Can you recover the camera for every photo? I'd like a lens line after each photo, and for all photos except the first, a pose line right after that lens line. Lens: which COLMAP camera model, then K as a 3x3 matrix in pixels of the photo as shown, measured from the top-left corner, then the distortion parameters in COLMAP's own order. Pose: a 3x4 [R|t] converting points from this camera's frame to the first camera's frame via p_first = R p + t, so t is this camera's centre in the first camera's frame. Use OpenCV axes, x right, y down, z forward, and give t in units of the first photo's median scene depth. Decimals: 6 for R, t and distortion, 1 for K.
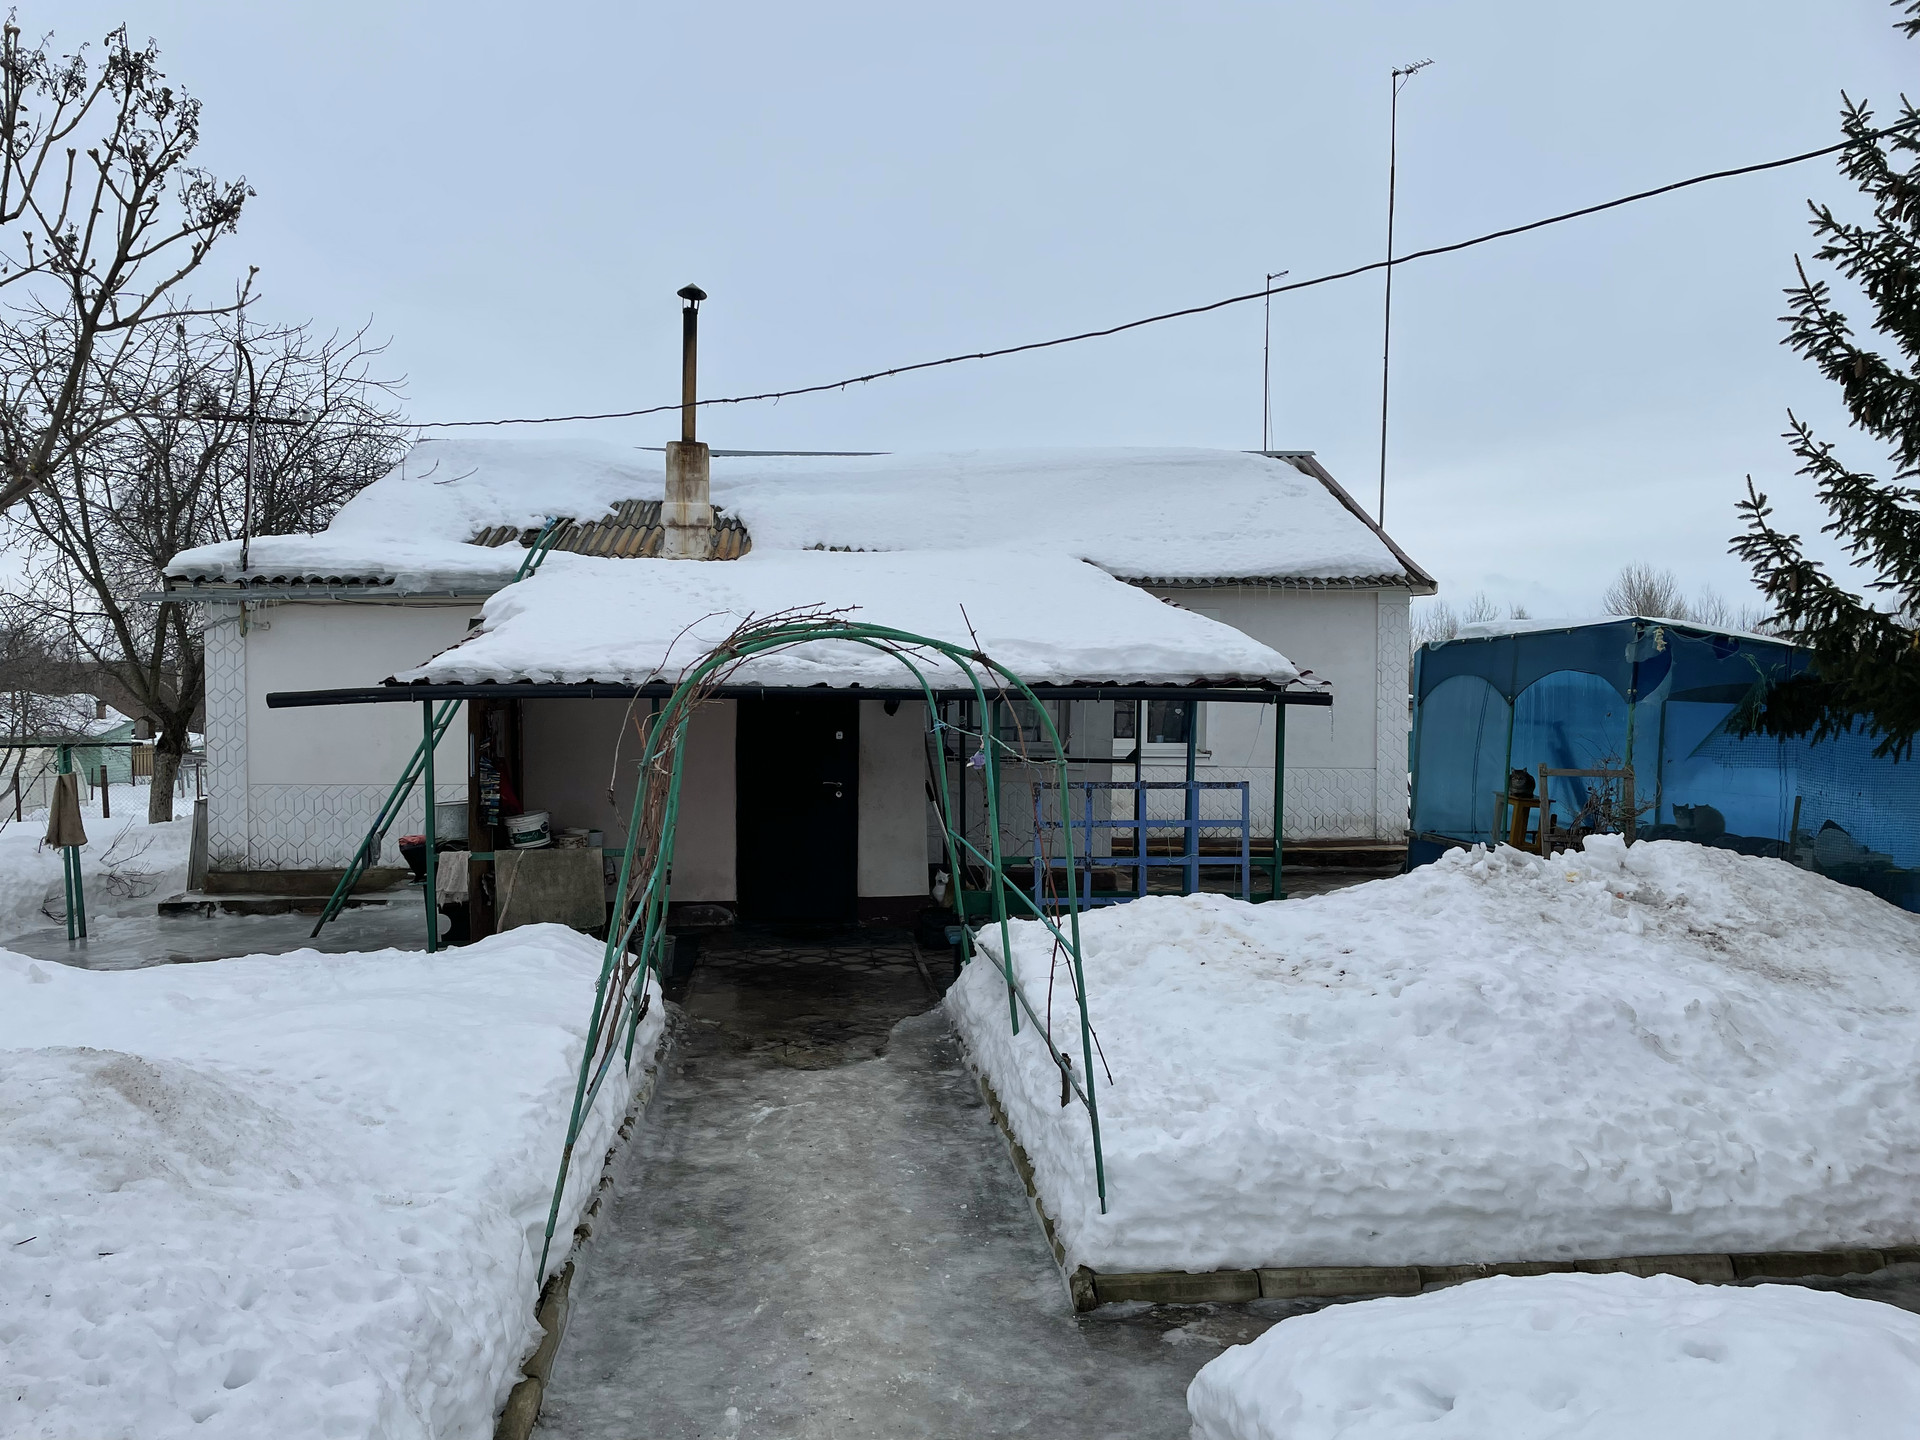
lens RADIAL K [[1457.8, 0, 962.2], [0, 1457.8, 742.5], [0, 0, 1]] dist [0.106681, -0.133932]
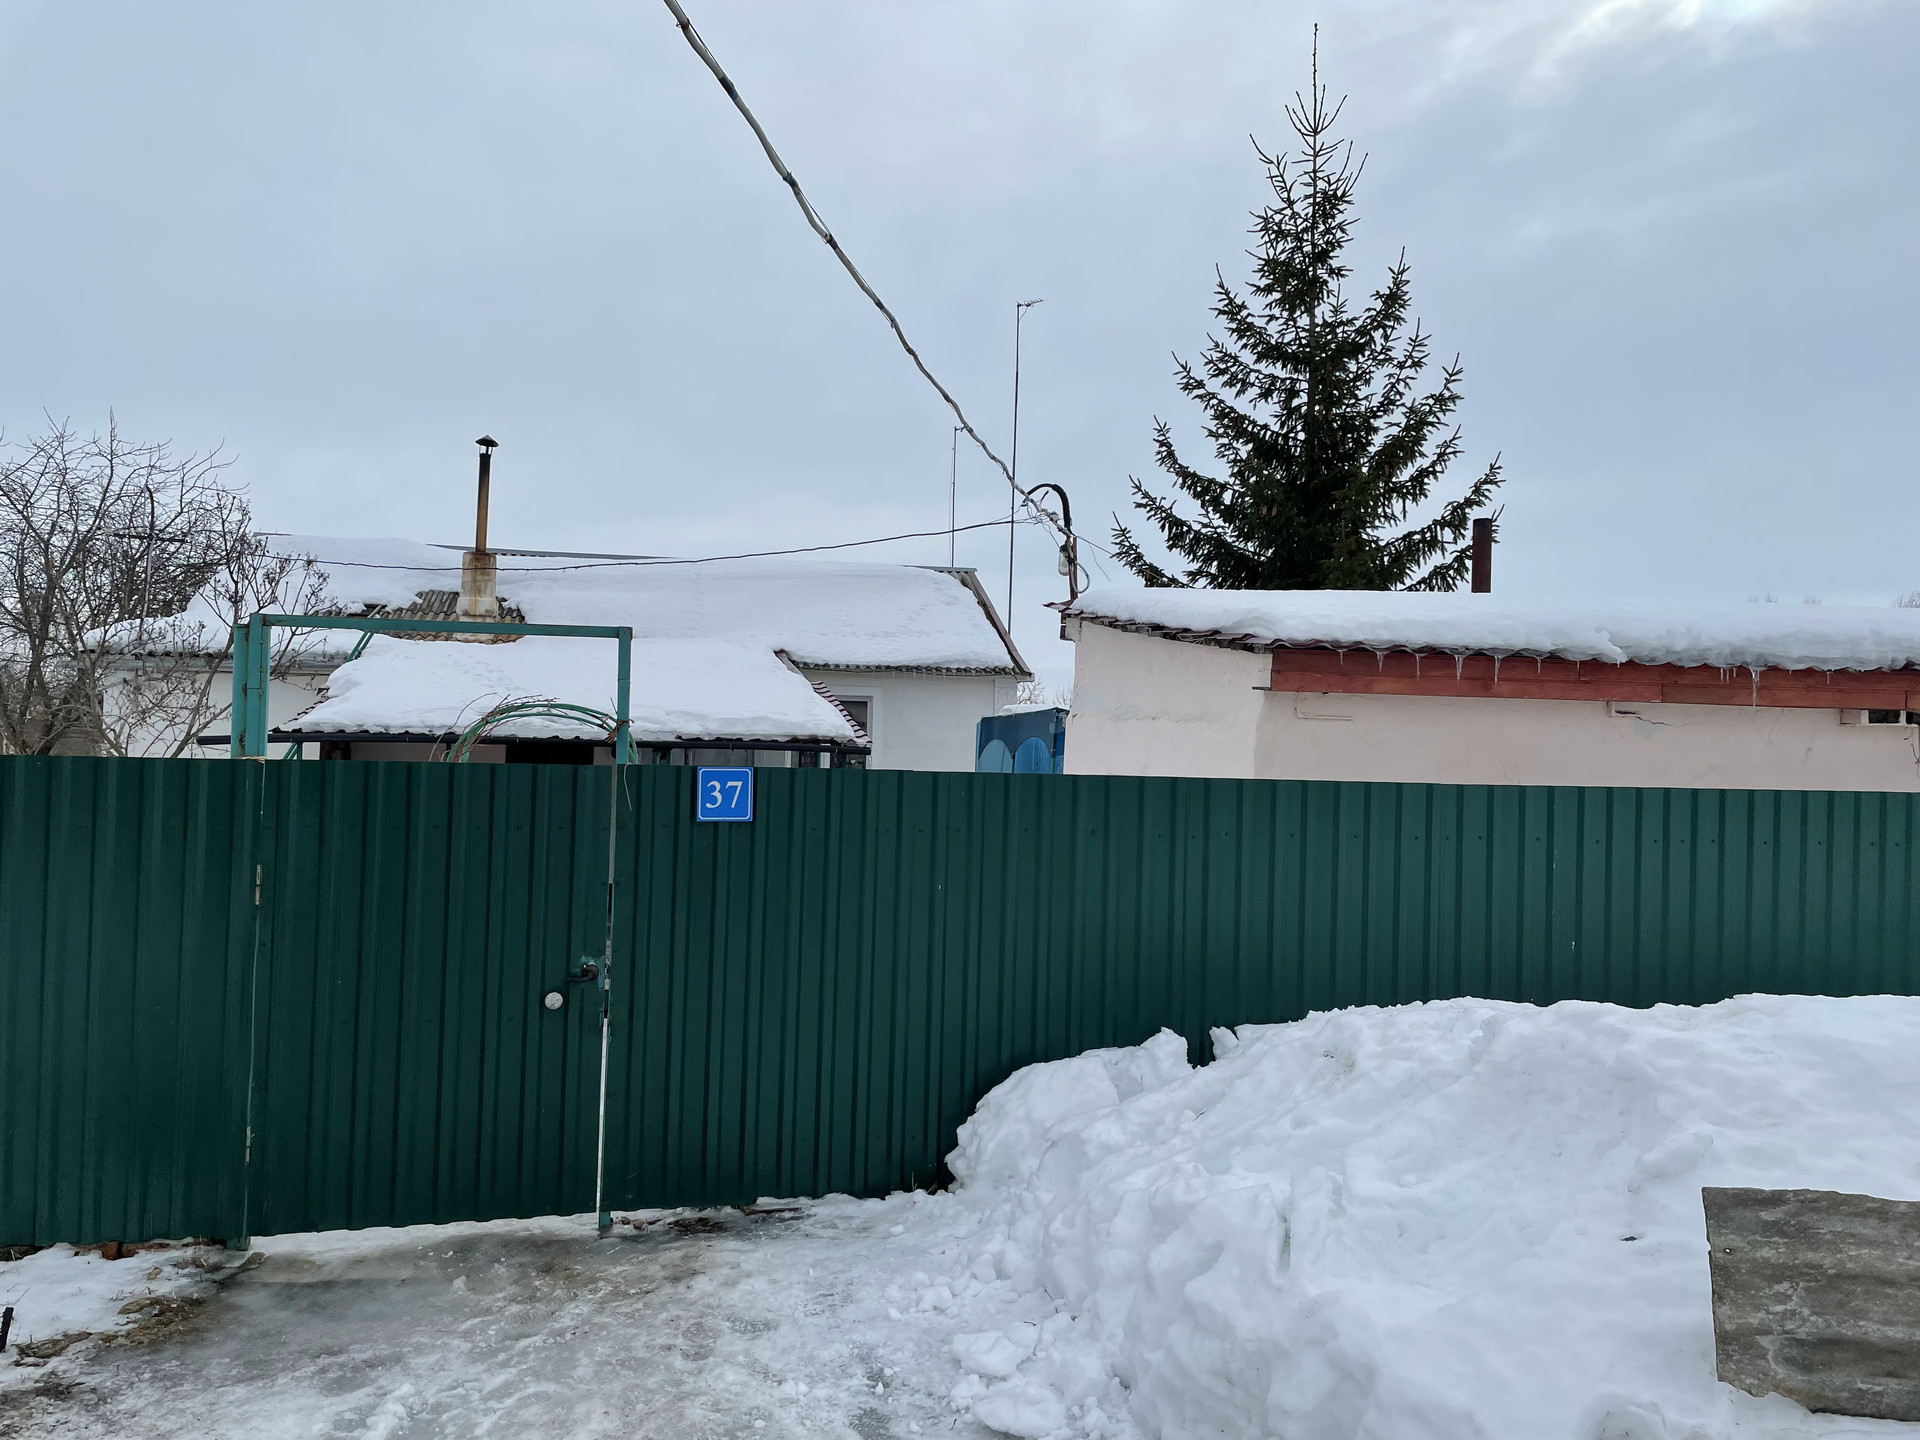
lens RADIAL K [[1407.2, 0, 998.1], [0, 1407.2, 730.1], [0, 0, 1]] dist [0.002130, -0.002372]
pose [[0.985738, 0.020162, 0.167072, 0.148637], [-0.012131, 0.998727, -0.048953, 0.027774], [-0.167847, 0.046228, 0.984729, -0.733252]]
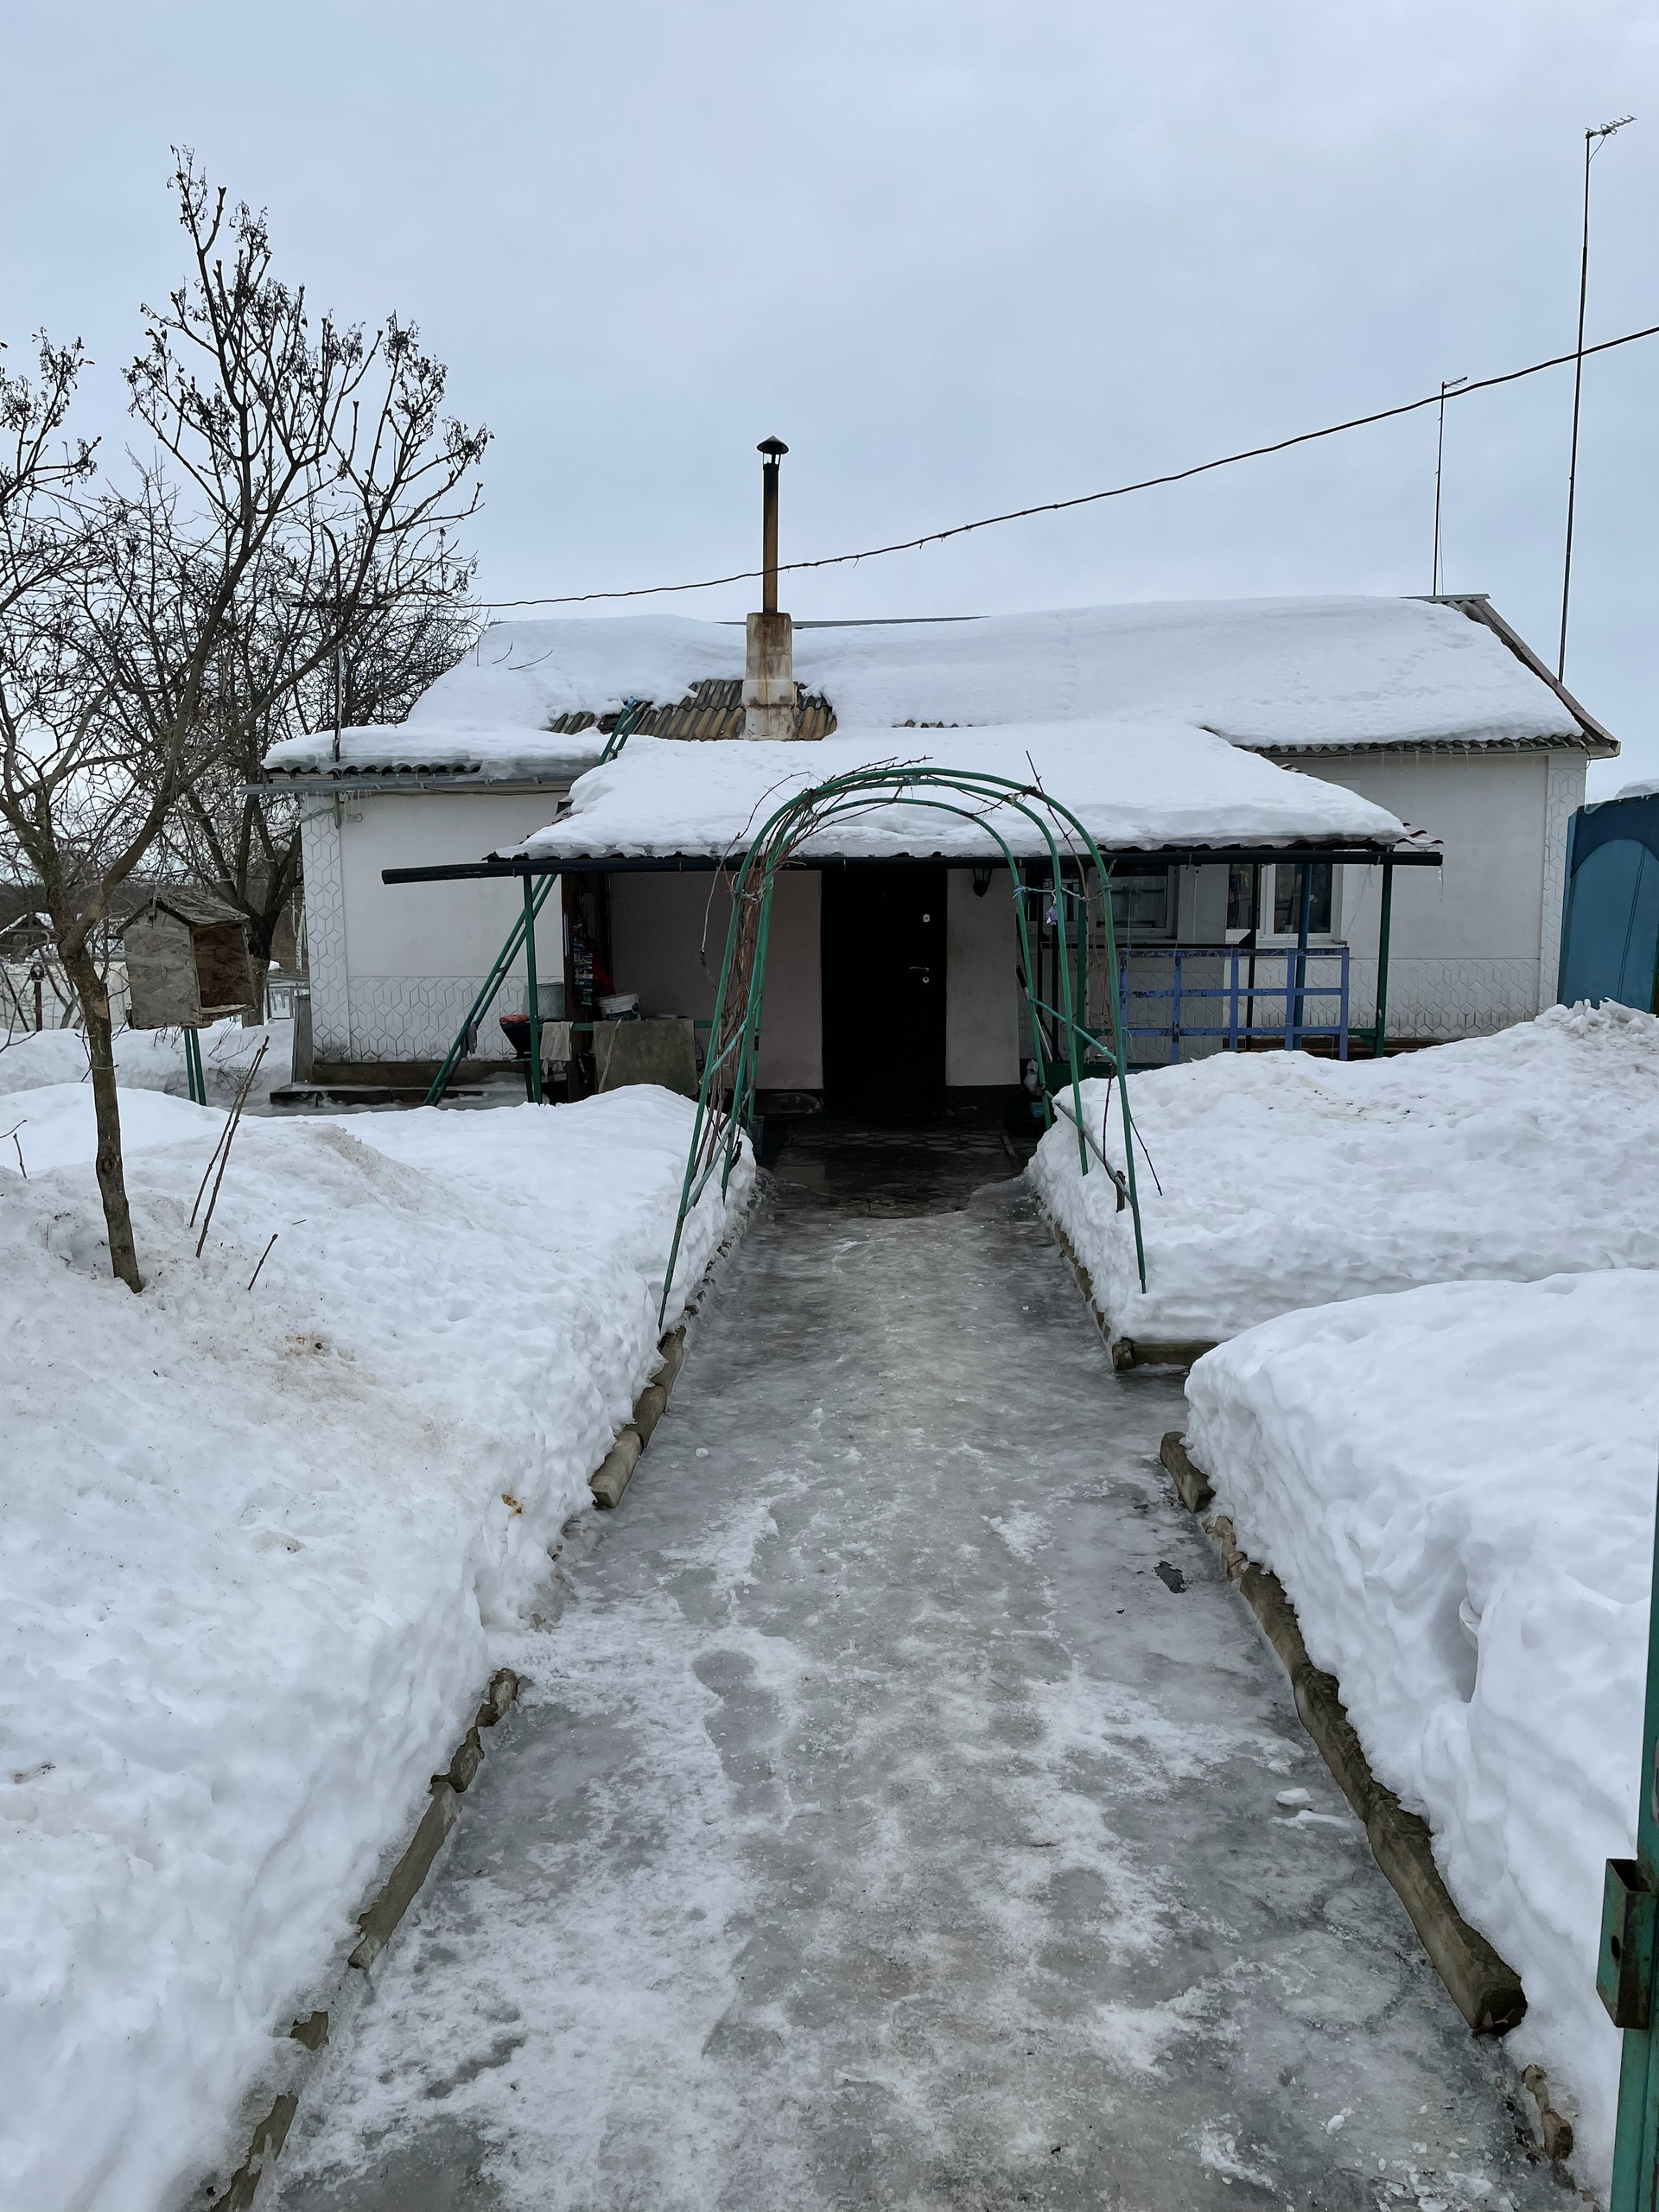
lens RADIAL K [[1679.5, 0, 845.4], [0, 1679.5, 1106.4], [0, 0, 1]] dist [0.106681, -0.133932]
pose [[0.989942, 0.004040, -0.141419, 0.031864], [0.007750, 0.996543, 0.082717, 0.042617], [0.141264, -0.082981, 0.986488, -0.177245]]
